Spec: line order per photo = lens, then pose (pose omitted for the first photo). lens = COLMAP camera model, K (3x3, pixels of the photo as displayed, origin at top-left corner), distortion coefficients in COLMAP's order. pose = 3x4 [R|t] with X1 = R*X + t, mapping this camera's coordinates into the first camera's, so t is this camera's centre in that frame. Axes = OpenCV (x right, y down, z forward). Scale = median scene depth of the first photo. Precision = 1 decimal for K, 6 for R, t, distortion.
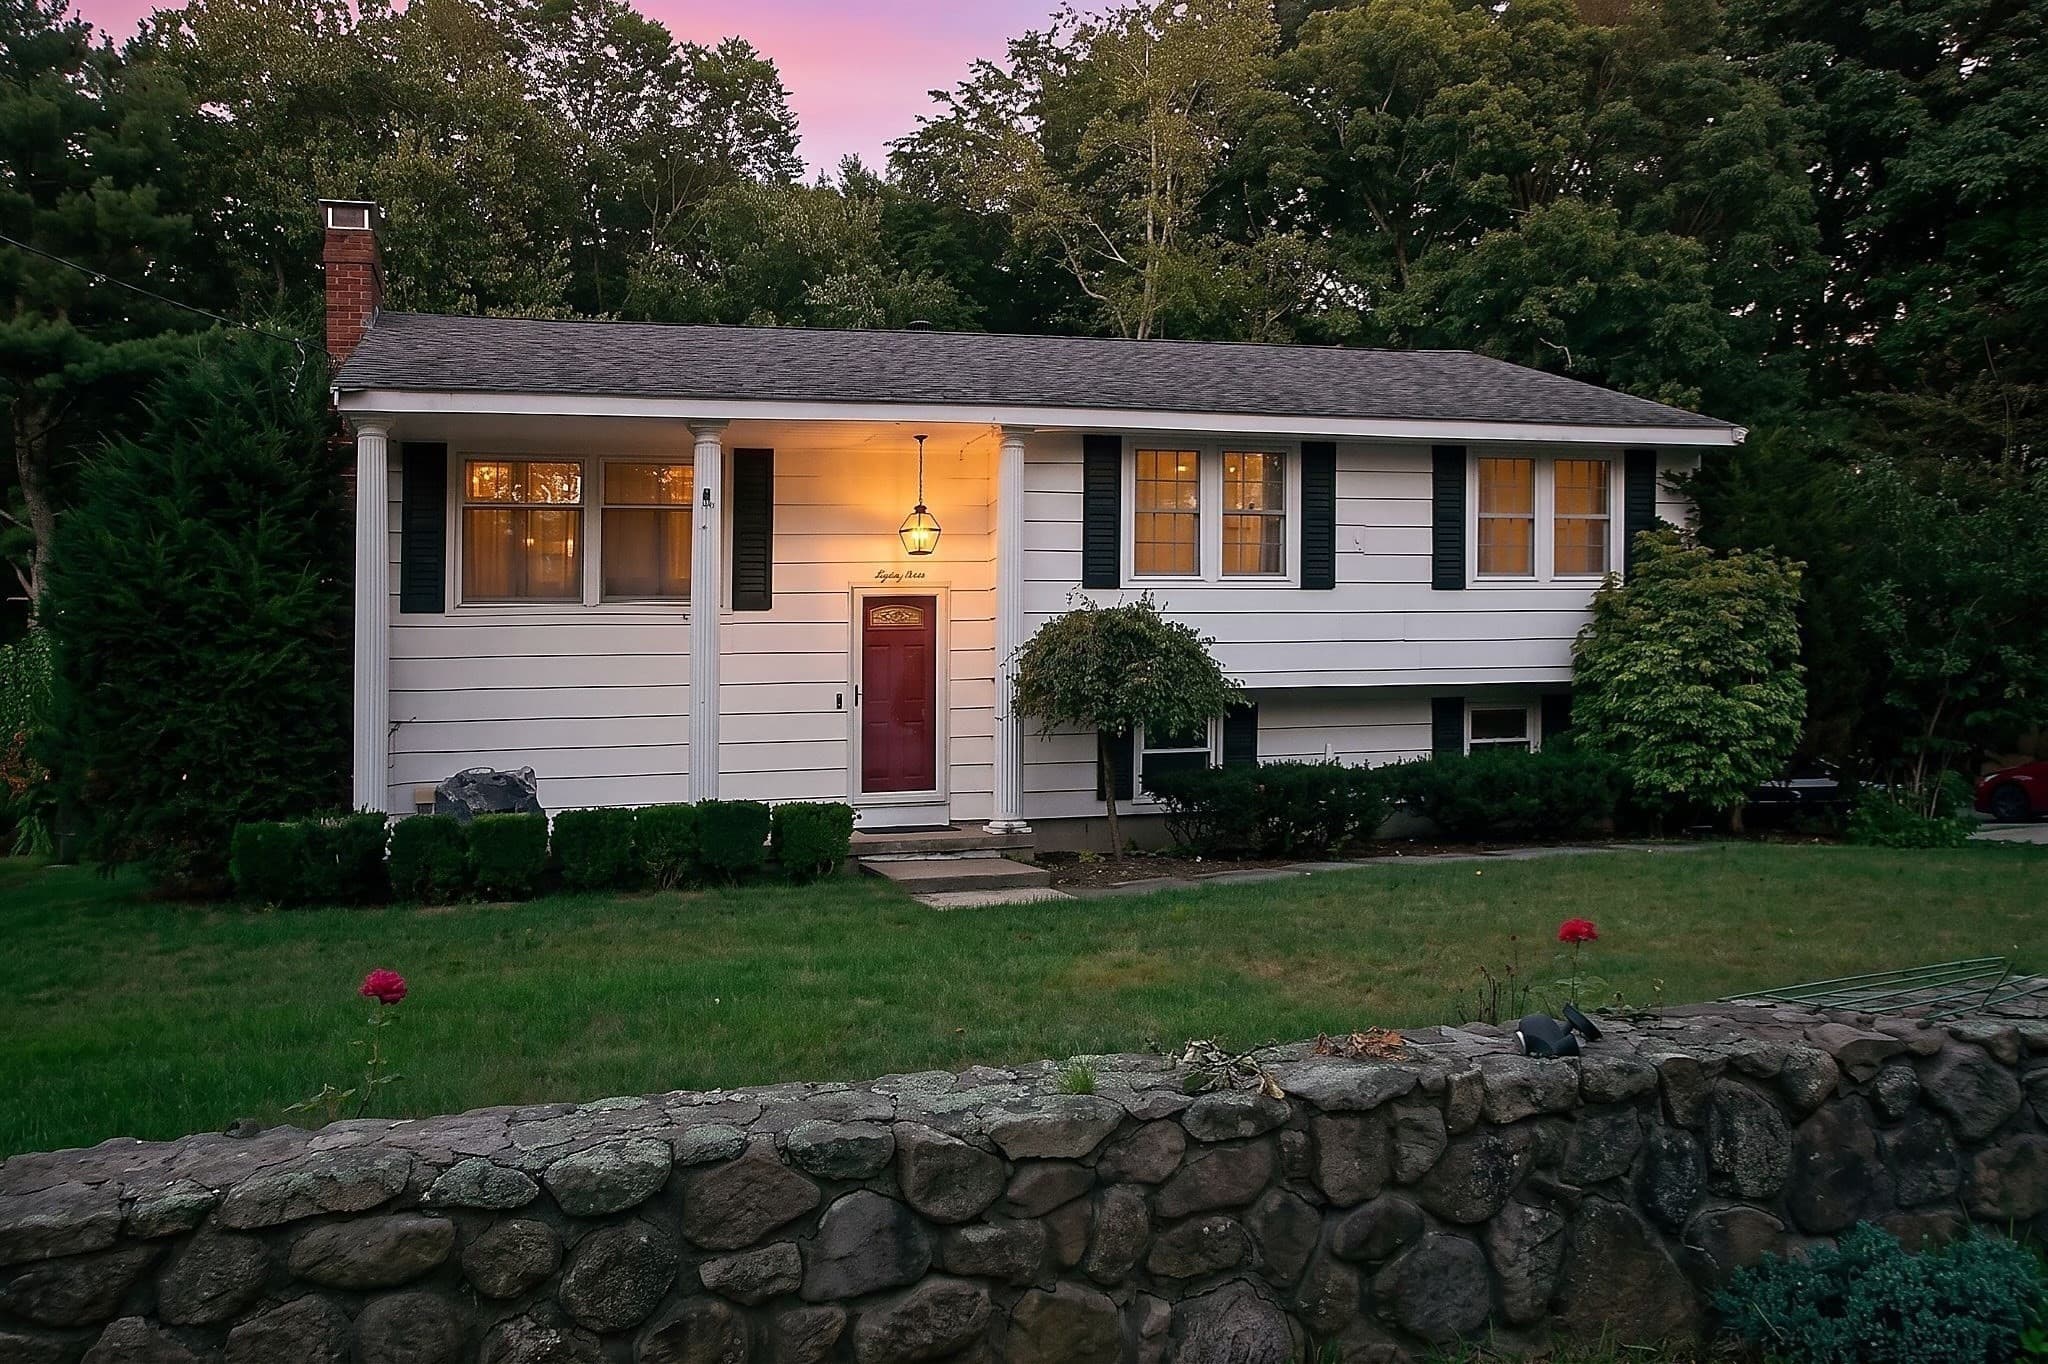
lens RADIAL K [[1419.9, 0, 1024.0], [0, 1419.9, 682.0], [0, 0, 1]] dist [-0.003819, 0.040111]
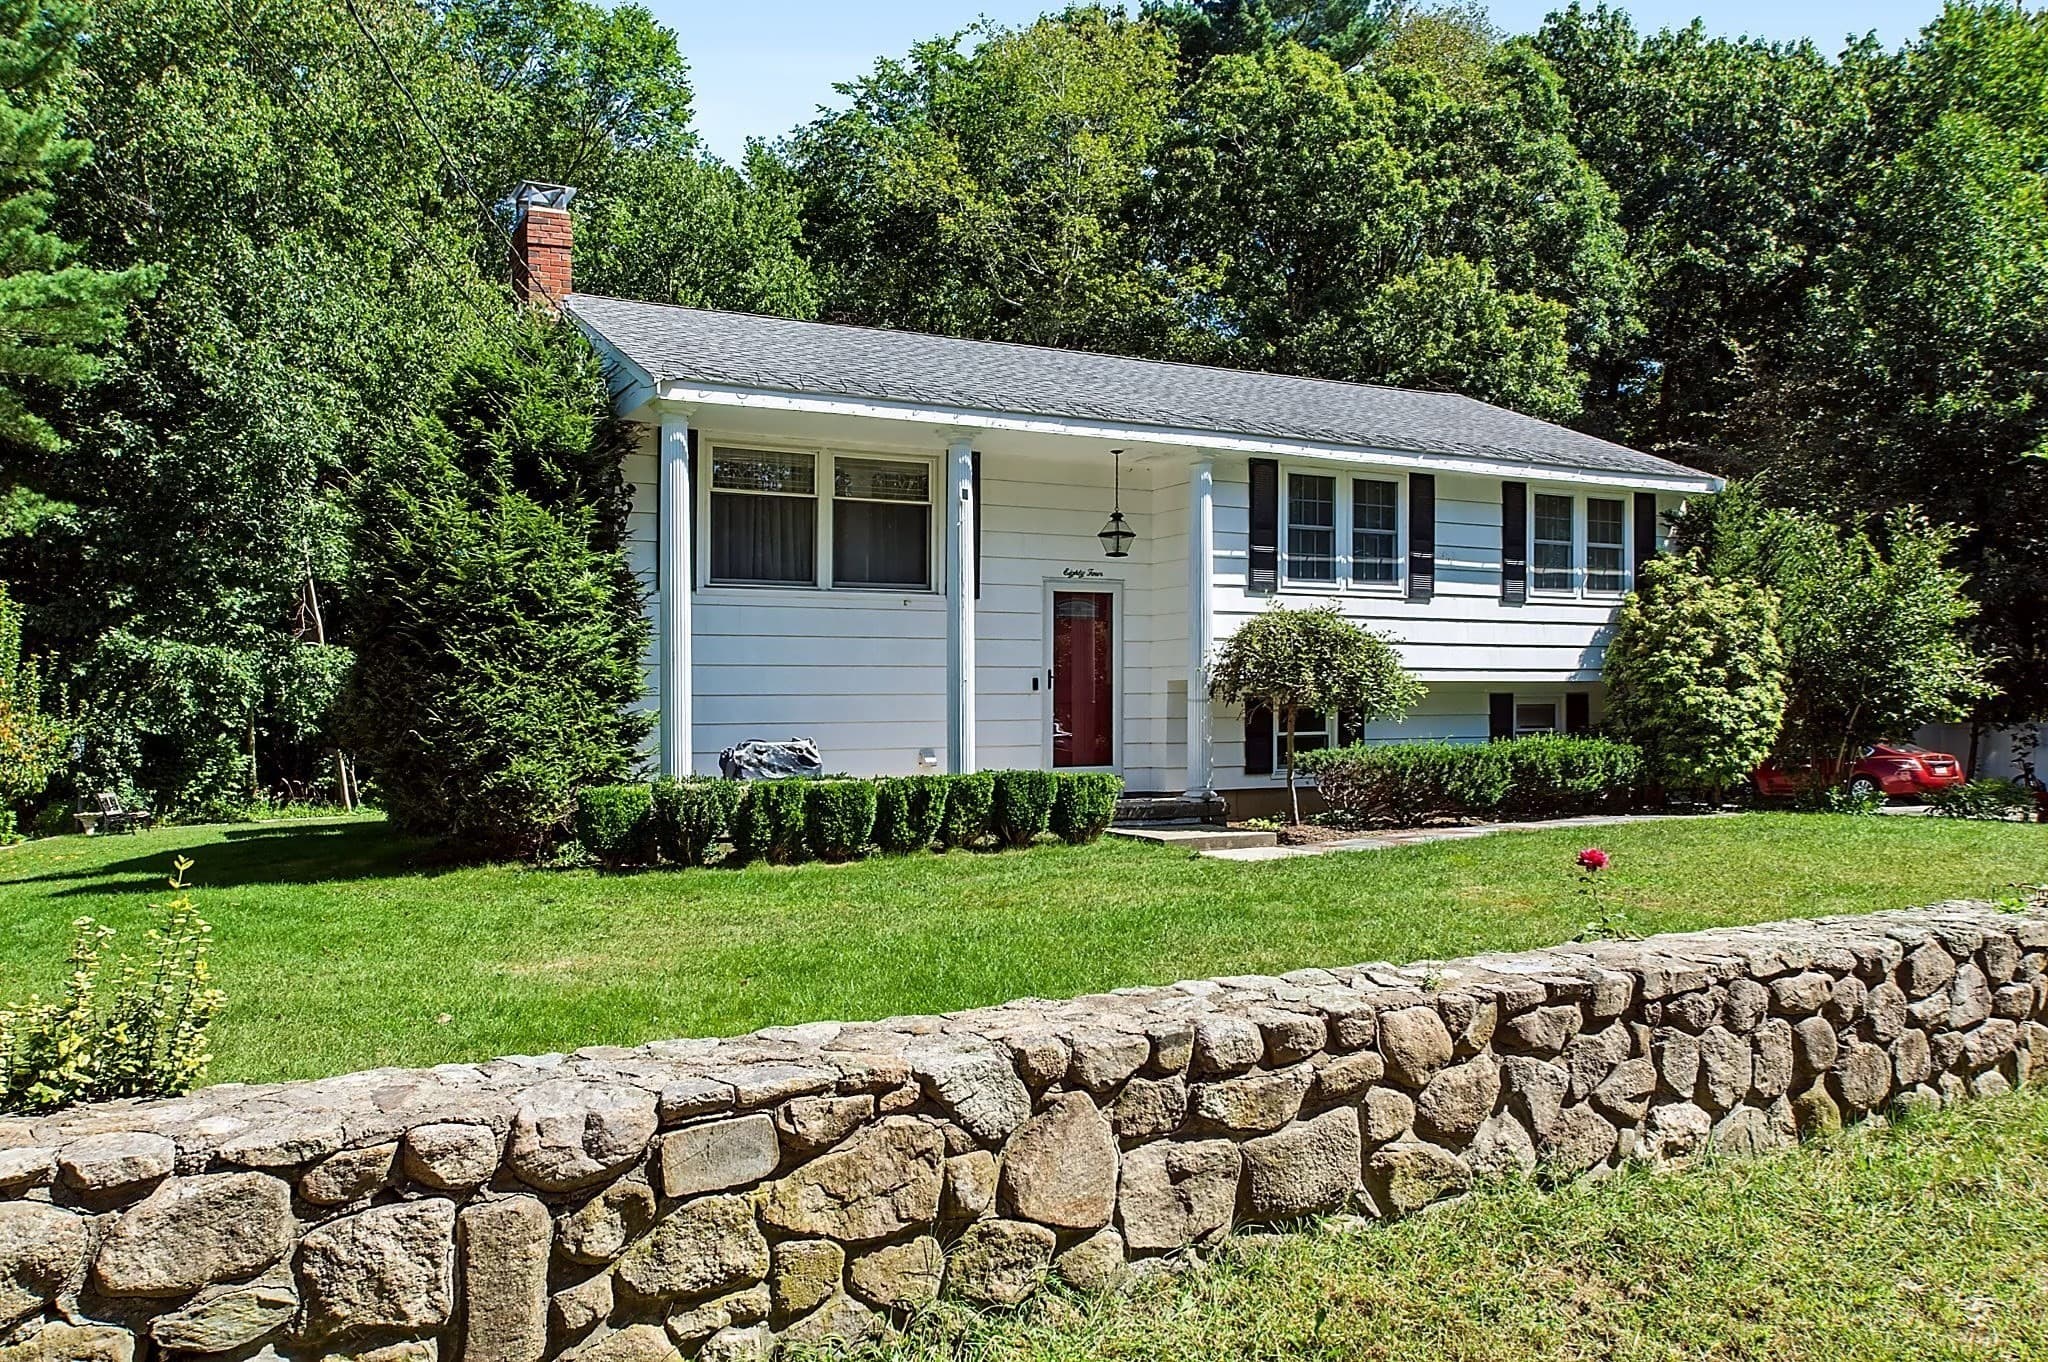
lens RADIAL K [[1470.5, 0, 1024.0], [0, 1470.5, 681.0], [0, 0, 1]] dist [-0.047777, -0.001785]
pose [[0.970750, 0.024822, 0.238808, -0.400536], [-0.026353, 0.999648, 0.003221, 0.008156], [-0.238644, -0.009420, 0.971061, -0.103403]]
